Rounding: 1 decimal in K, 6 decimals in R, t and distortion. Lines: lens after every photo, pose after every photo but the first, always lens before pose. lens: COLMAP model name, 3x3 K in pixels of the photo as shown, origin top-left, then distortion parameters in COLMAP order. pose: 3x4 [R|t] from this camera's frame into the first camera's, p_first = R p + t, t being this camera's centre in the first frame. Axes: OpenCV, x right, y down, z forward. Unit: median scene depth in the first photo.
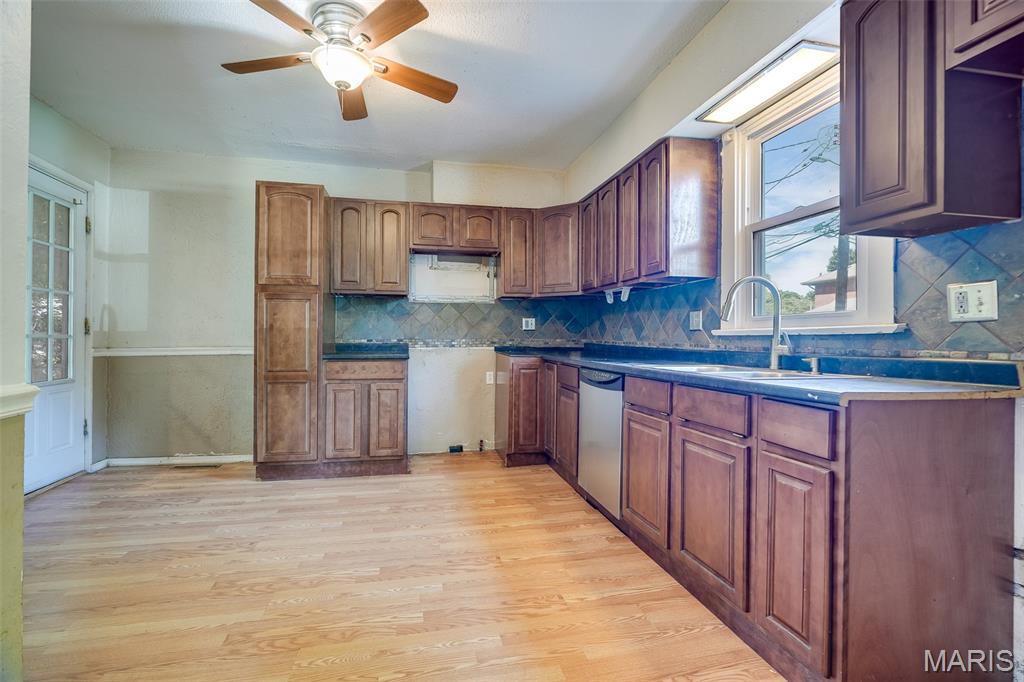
lens RADIAL K [[466.3, 0, 512.3], [0, 466.3, 332.4], [0, 0, 1]] dist [-0.002108, 0.000105]
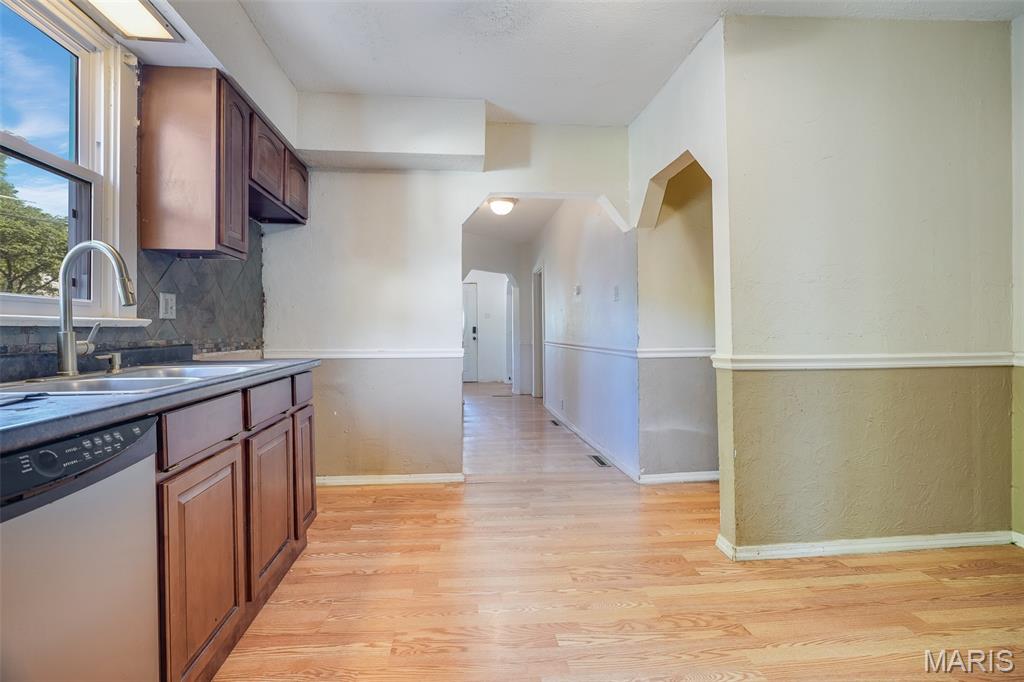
lens RADIAL K [[471.7, 0, 492.6], [0, 471.7, 329.5], [0, 0, 1]] dist [-0.001817, 0.000121]
pose [[-0.989148, -0.001127, 0.146919, -0.129465], [-0.003536, 0.999864, -0.016138, 0.014926], [-0.146881, -0.016483, -0.989017, 1.242744]]
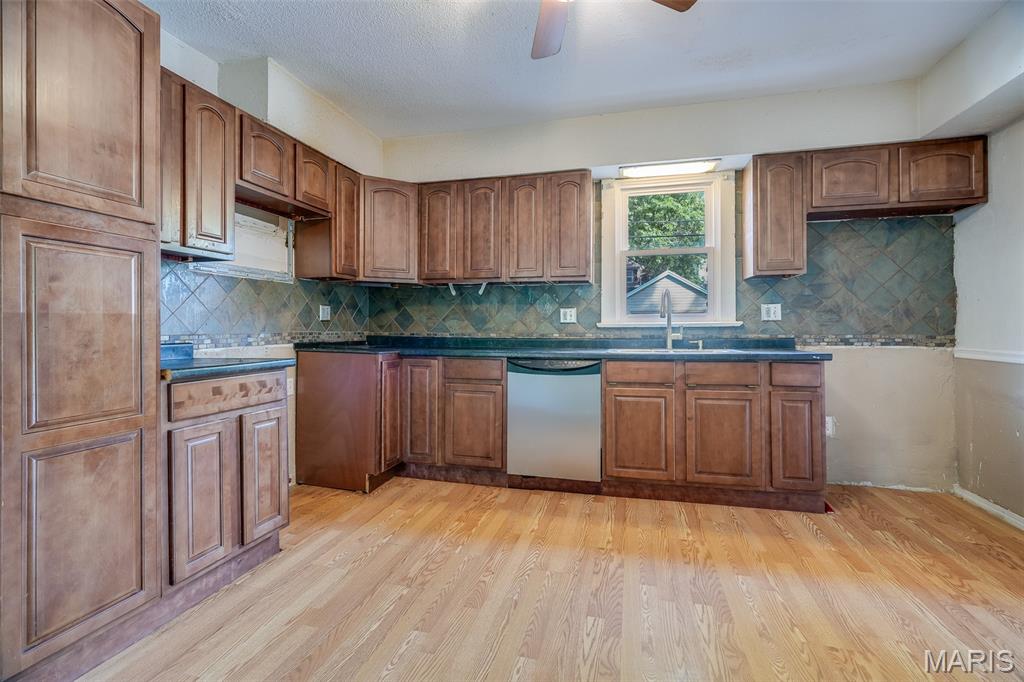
lens RADIAL K [[463.6, 0, 511.3], [0, 463.6, 322.0], [0, 0, 1]] dist [0.000613, 0.000752]
pose [[0.459020, 0.004967, 0.888412, -0.831268], [-0.005198, 0.999982, -0.002905, -0.003279], [-0.888411, -0.003284, 0.459038, 0.583764]]
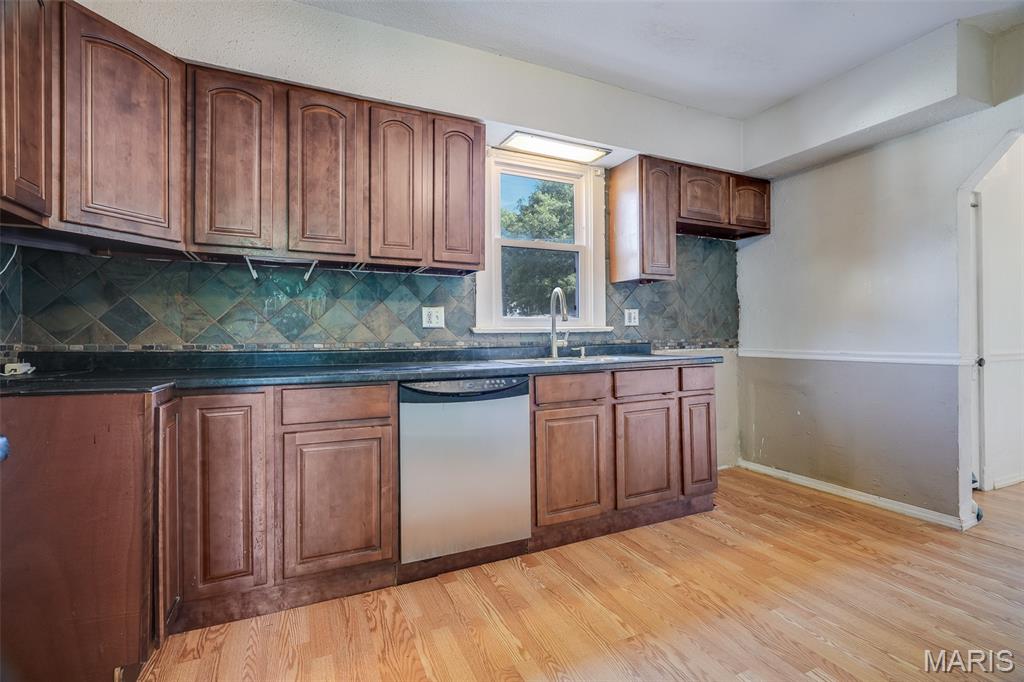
lens RADIAL K [[466.3, 0, 512.3], [0, 466.3, 332.4], [0, 0, 1]] dist [-0.002108, 0.000105]
pose [[-0.213382, 0.004371, 0.976959, -0.572636], [-0.001928, 0.999986, -0.004895, 0.009448], [-0.976967, -0.002929, -0.213370, 1.091210]]
